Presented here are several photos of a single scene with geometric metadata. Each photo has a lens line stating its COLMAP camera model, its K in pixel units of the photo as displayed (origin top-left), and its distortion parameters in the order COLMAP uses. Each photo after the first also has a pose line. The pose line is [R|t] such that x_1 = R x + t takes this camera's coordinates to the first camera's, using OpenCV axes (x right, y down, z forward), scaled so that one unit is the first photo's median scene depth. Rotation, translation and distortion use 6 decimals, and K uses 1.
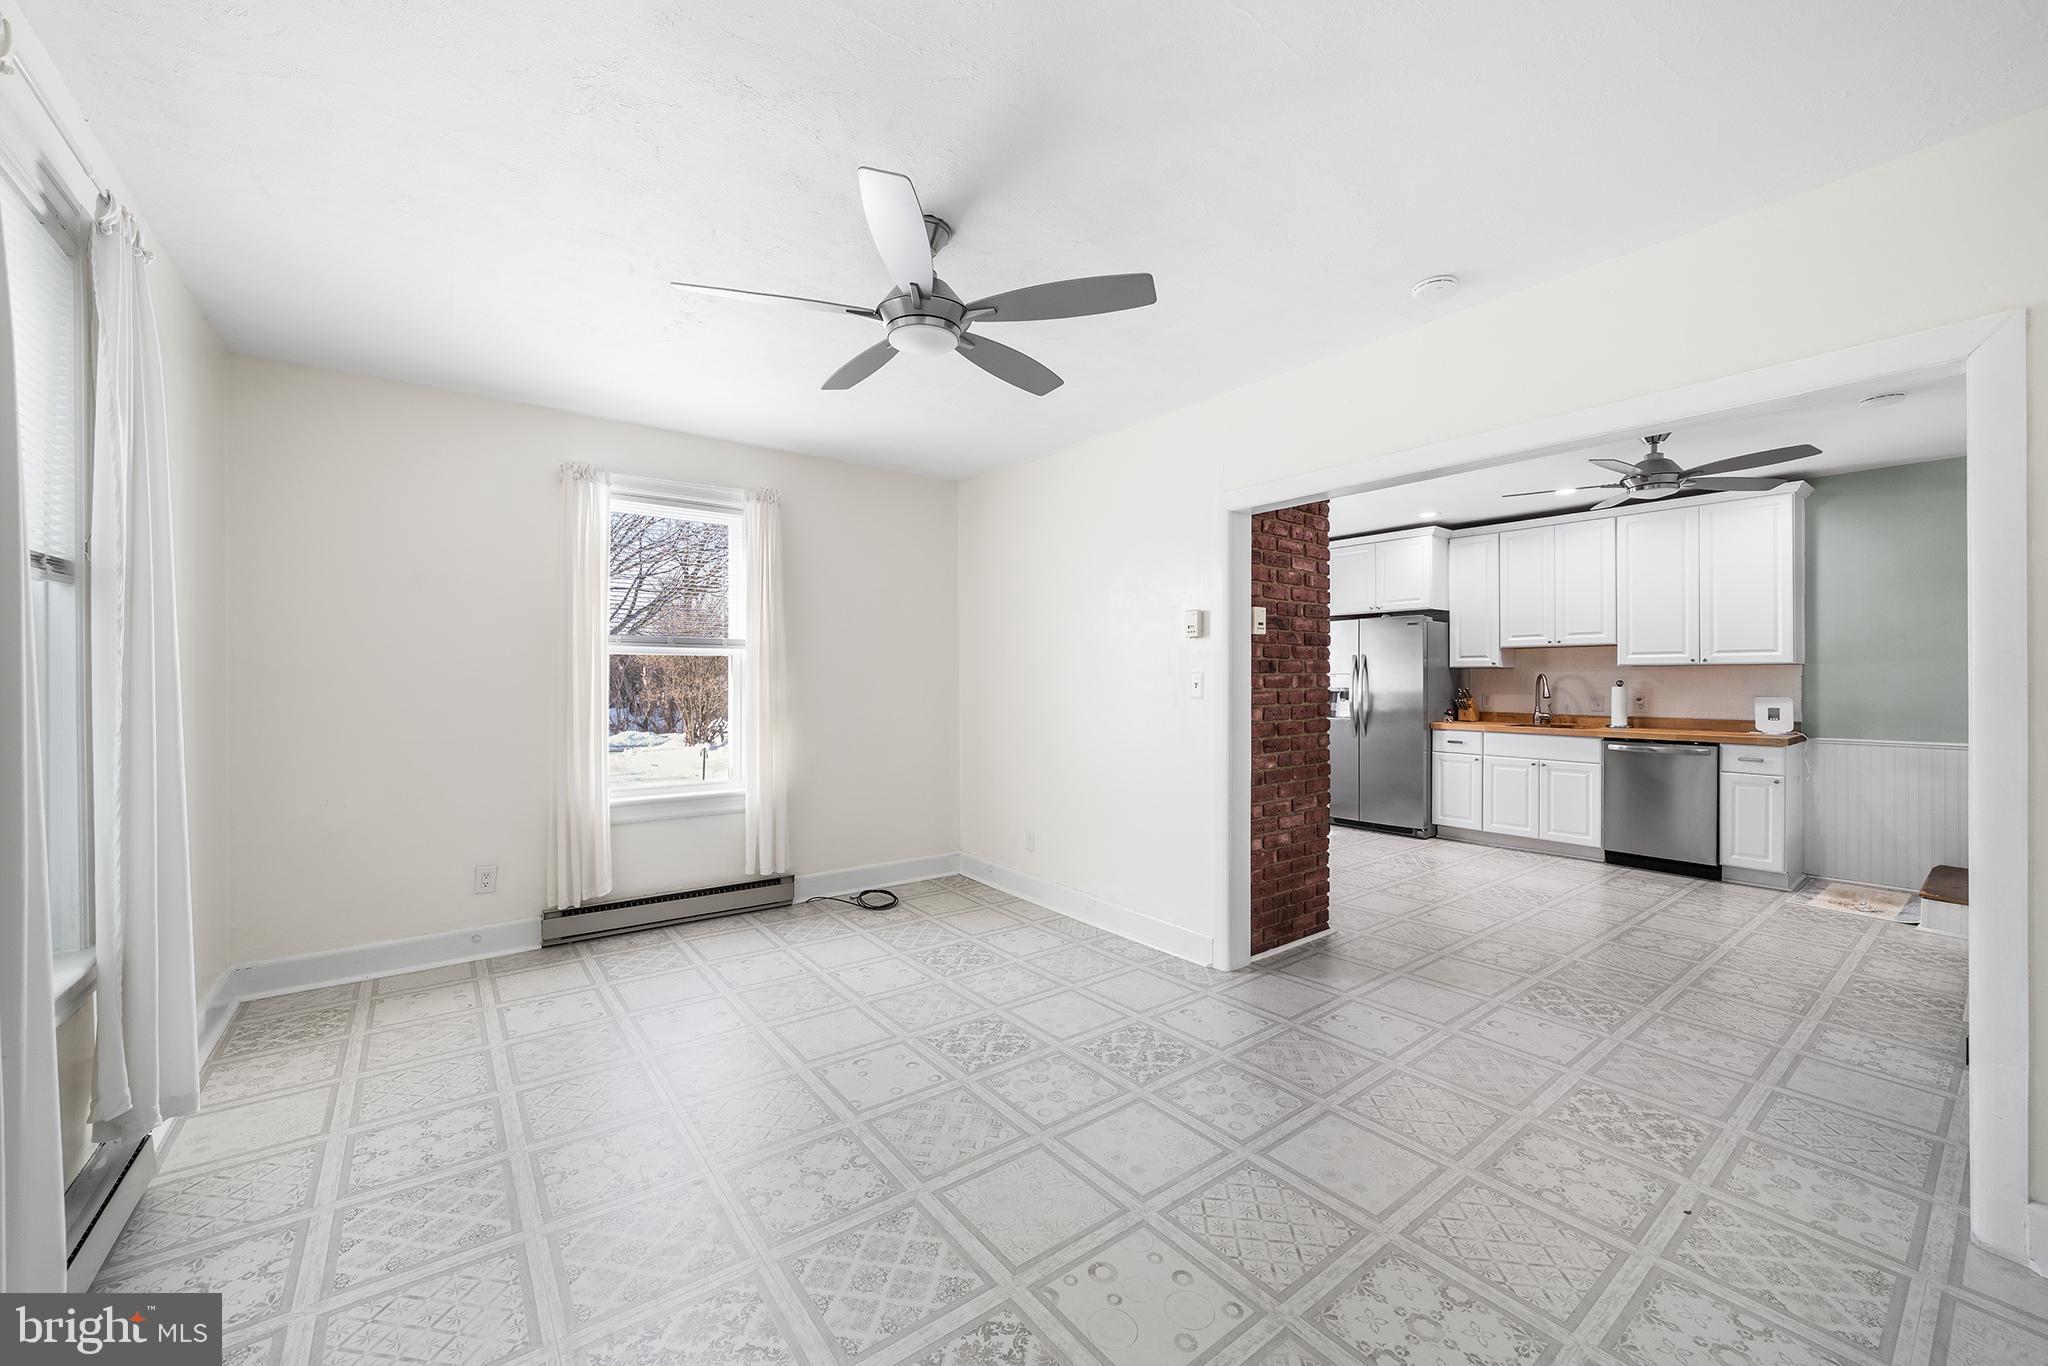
lens RADIAL K [[786.7, 0, 1027.1], [0, 786.7, 682.7], [0, 0, 1]] dist [-0.001242, 0.000079]
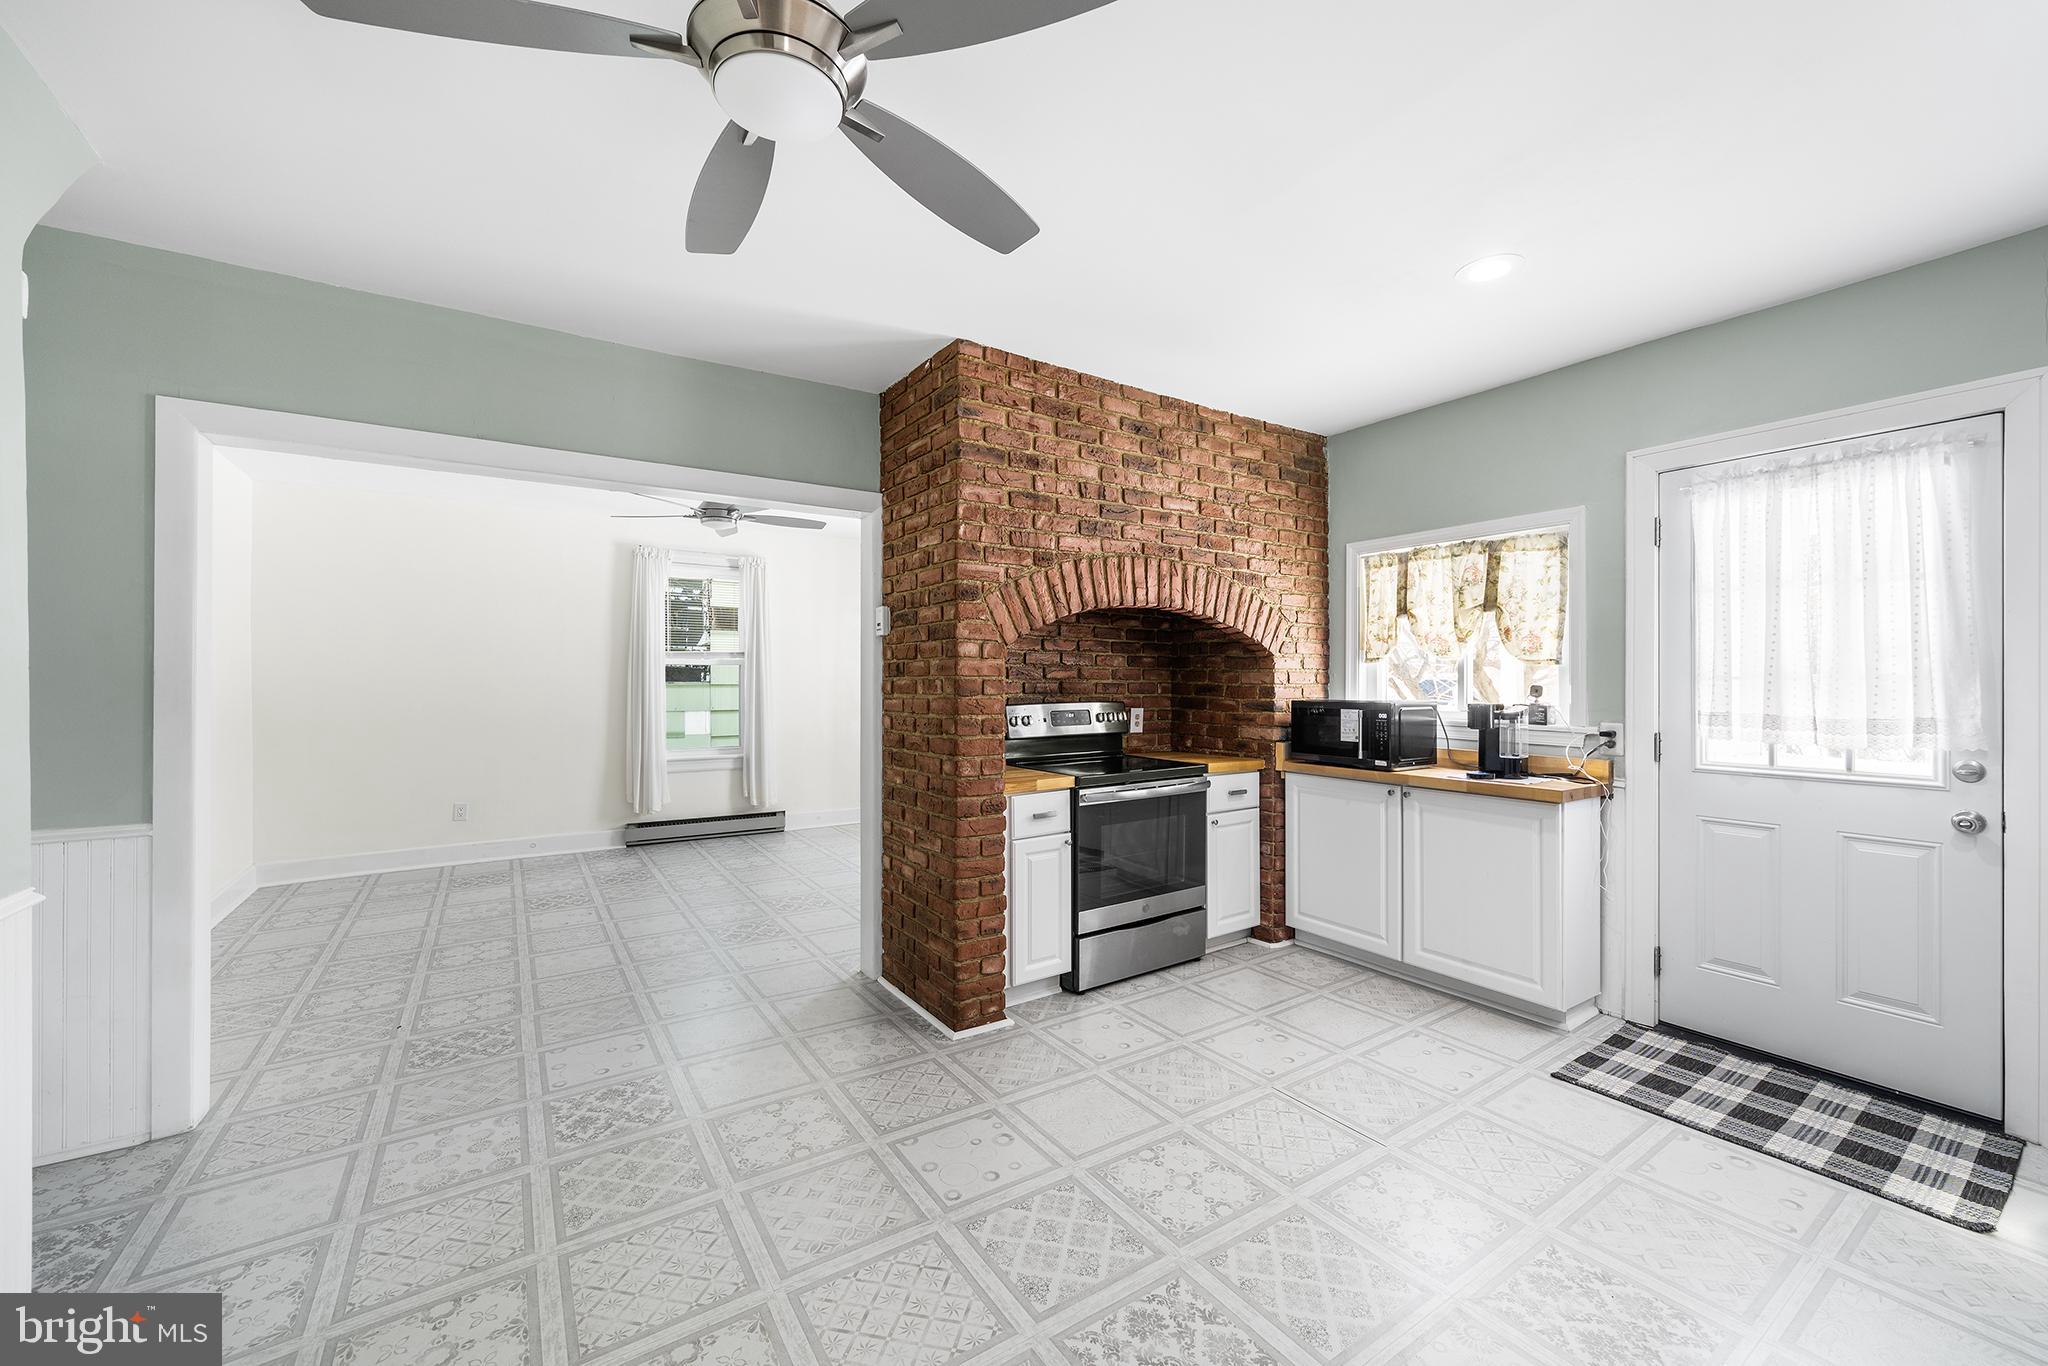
lens RADIAL K [[796.0, 0, 1024.0], [0, 796.0, 683.0], [0, 0, 1]] dist [0.000580, 0.000071]
pose [[-0.072027, 0.004000, -0.997395, 1.151279], [-0.003274, 0.999986, 0.004247, -0.009263], [0.997397, 0.003571, -0.072013, 1.162979]]
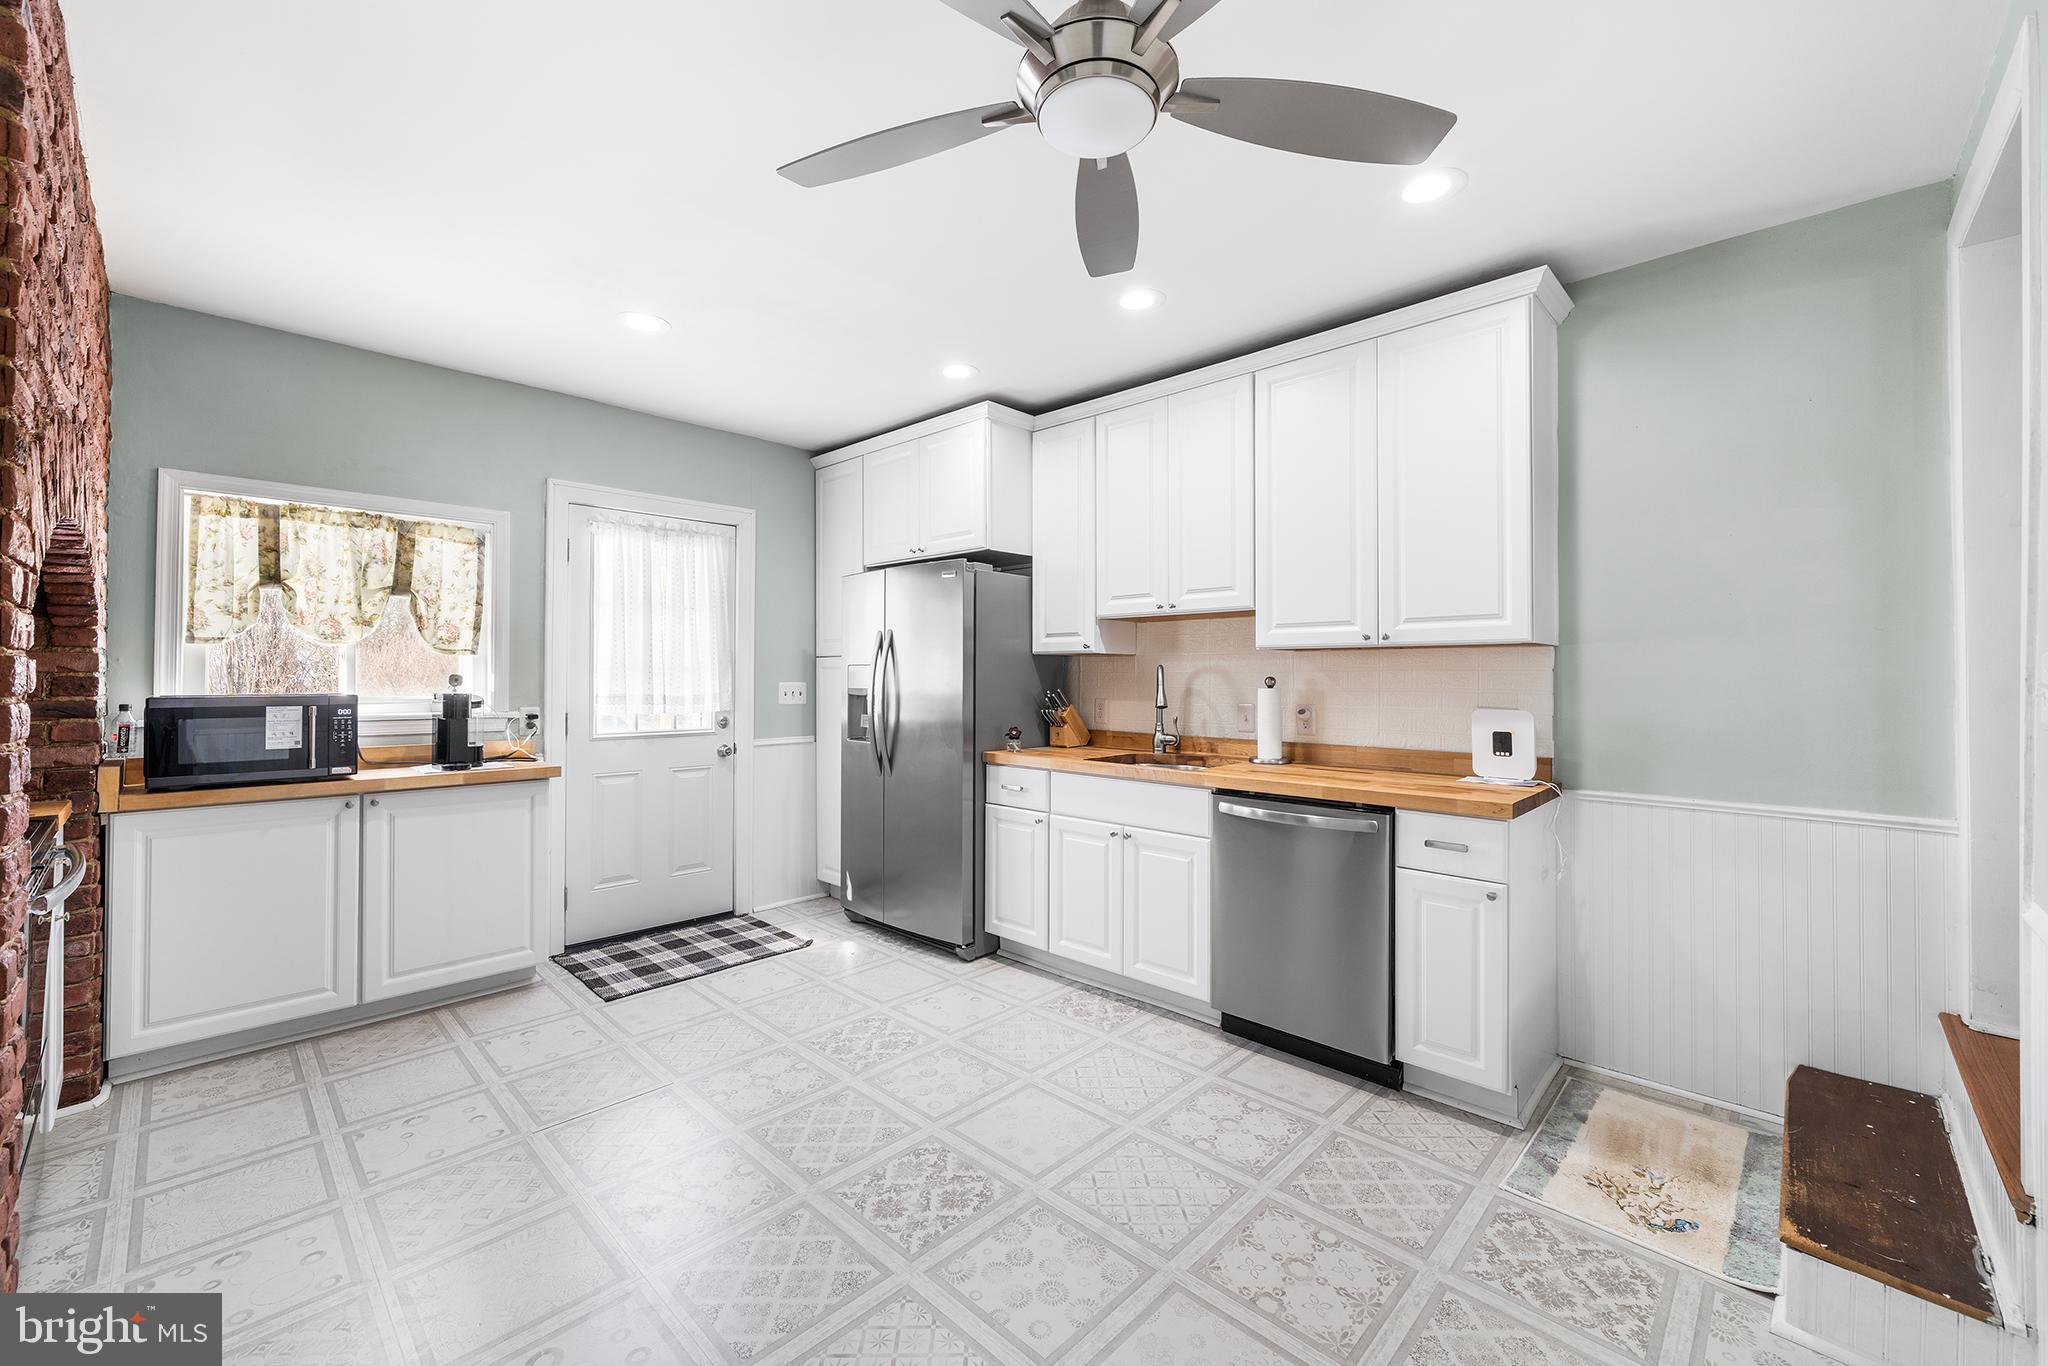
lens RADIAL K [[819.7, 0, 1016.6], [0, 819.7, 668.7], [0, 0, 1]] dist [-0.002261, -0.000173]
pose [[0.990205, 0.004209, 0.139559, 0.741237], [-0.002392, 0.999910, -0.013179, -0.001036], [-0.139602, 0.012716, 0.990126, 0.681747]]
